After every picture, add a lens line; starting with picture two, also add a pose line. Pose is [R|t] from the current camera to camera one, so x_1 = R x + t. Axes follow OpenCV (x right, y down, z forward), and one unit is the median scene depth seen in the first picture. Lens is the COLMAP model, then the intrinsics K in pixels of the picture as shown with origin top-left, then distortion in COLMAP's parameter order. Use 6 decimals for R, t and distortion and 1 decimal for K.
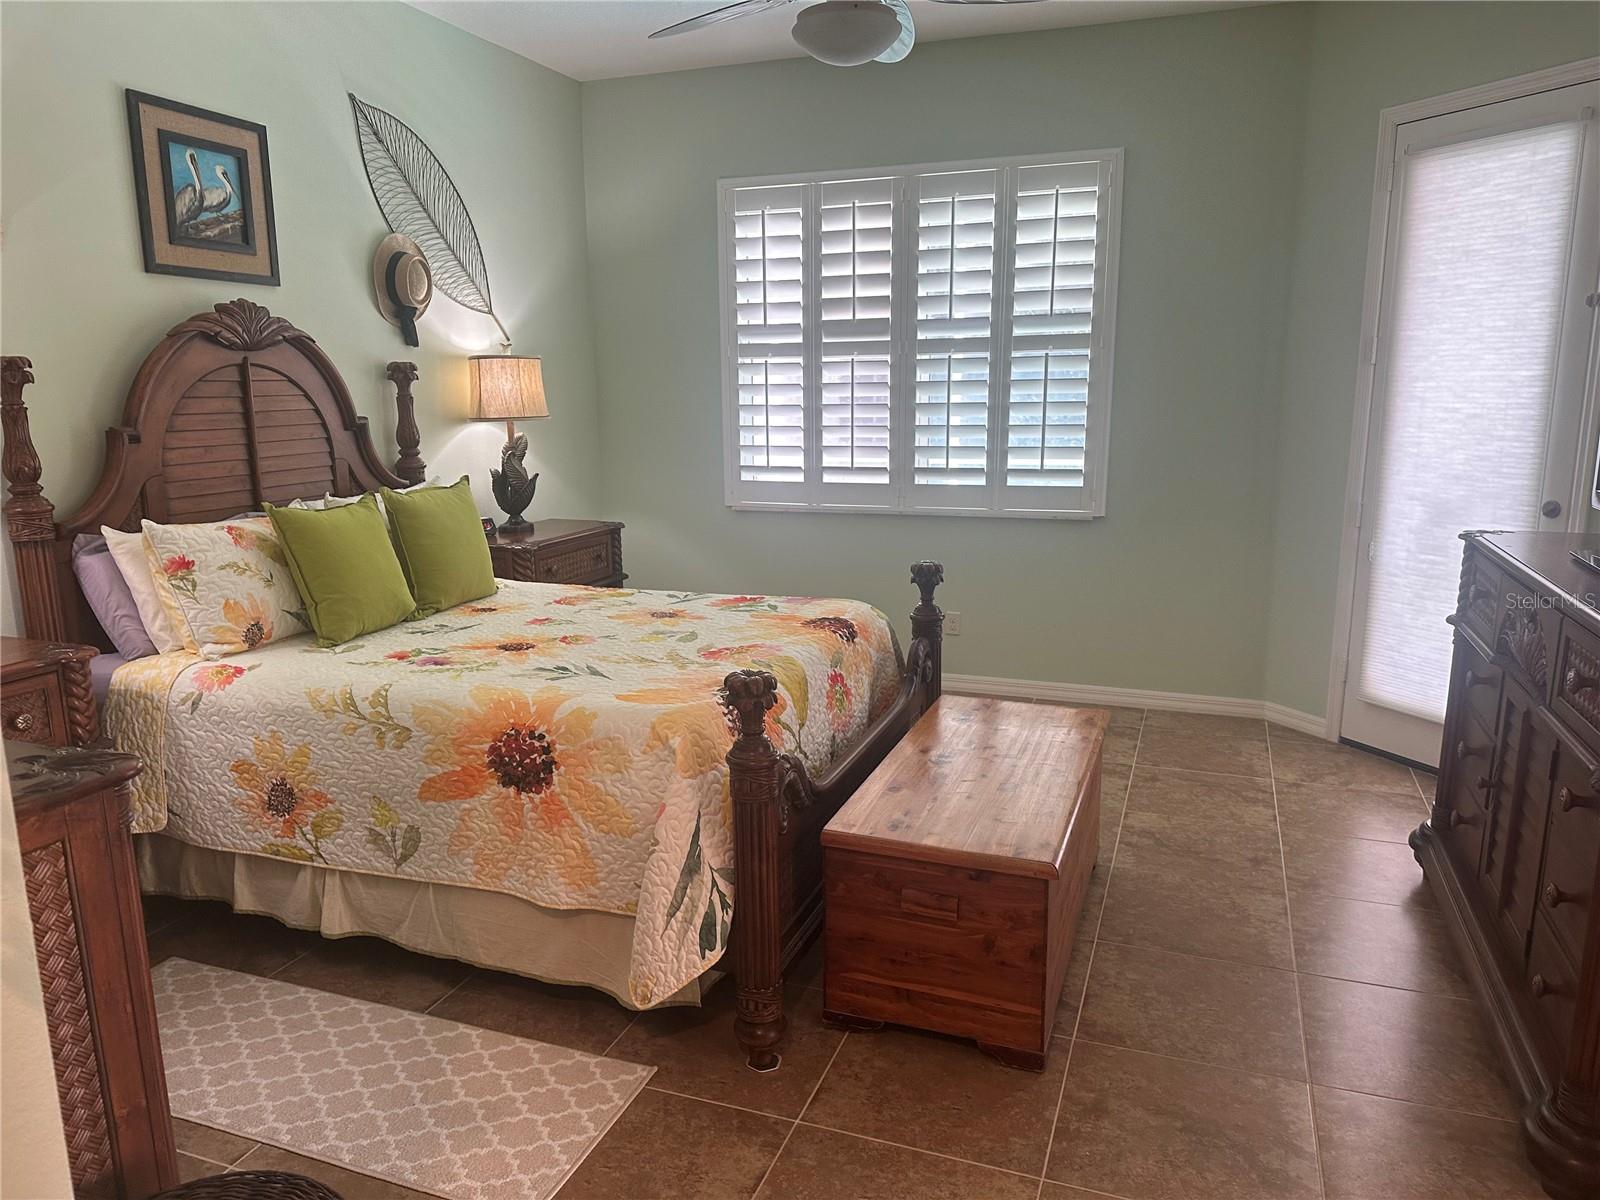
lens RADIAL K [[1113.4, 0, 800.0], [0, 1113.4, 600.0], [0, 0, 1]] dist [-0.001030, 0.000512]
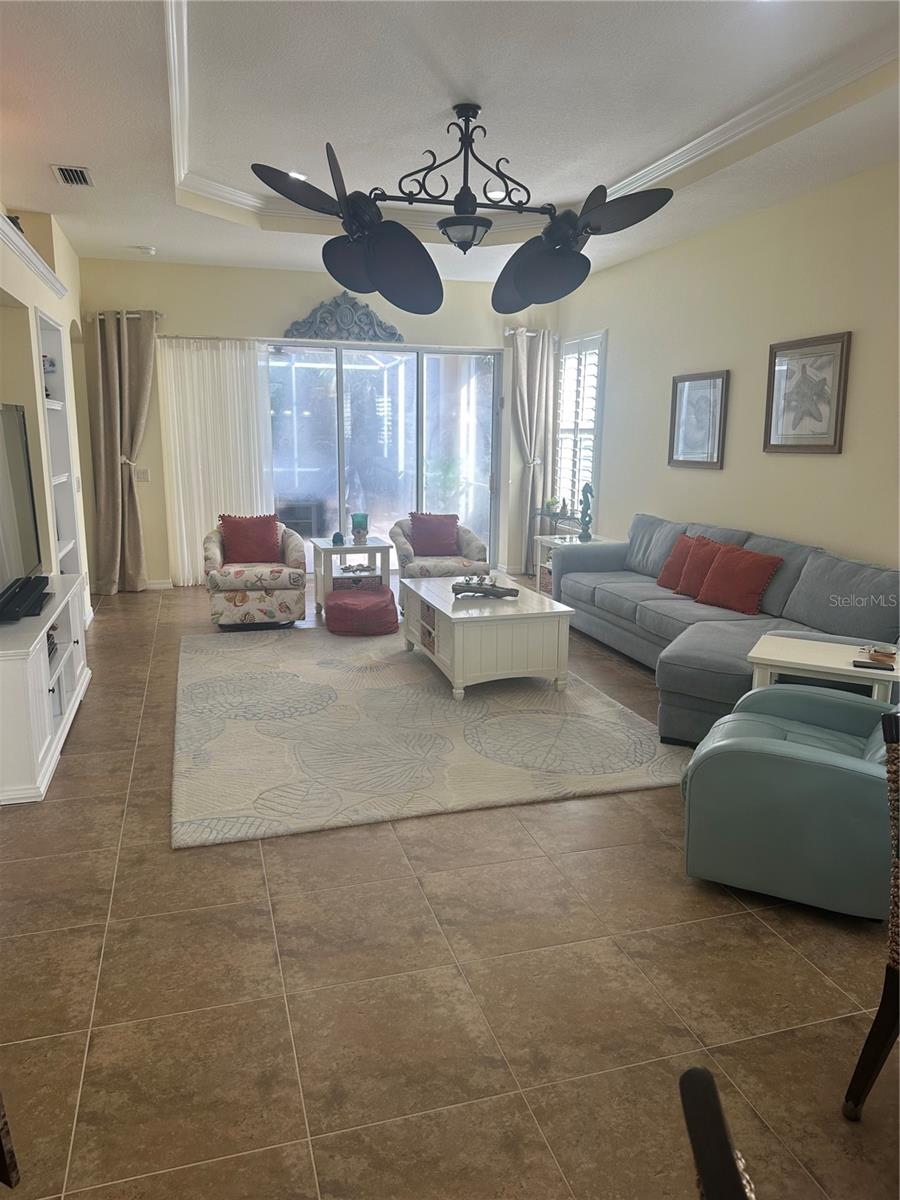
lens RADIAL K [[835.0, 0, 450.0], [0, 835.0, 600.0], [0, 0, 1]] dist [-0.001030, 0.000512]
pose [[0.790585, -0.048937, 0.610394, 0.103757], [0.052571, 0.998545, 0.011966, -0.059617], [-0.610092, 0.022629, 0.792007, 0.271305]]
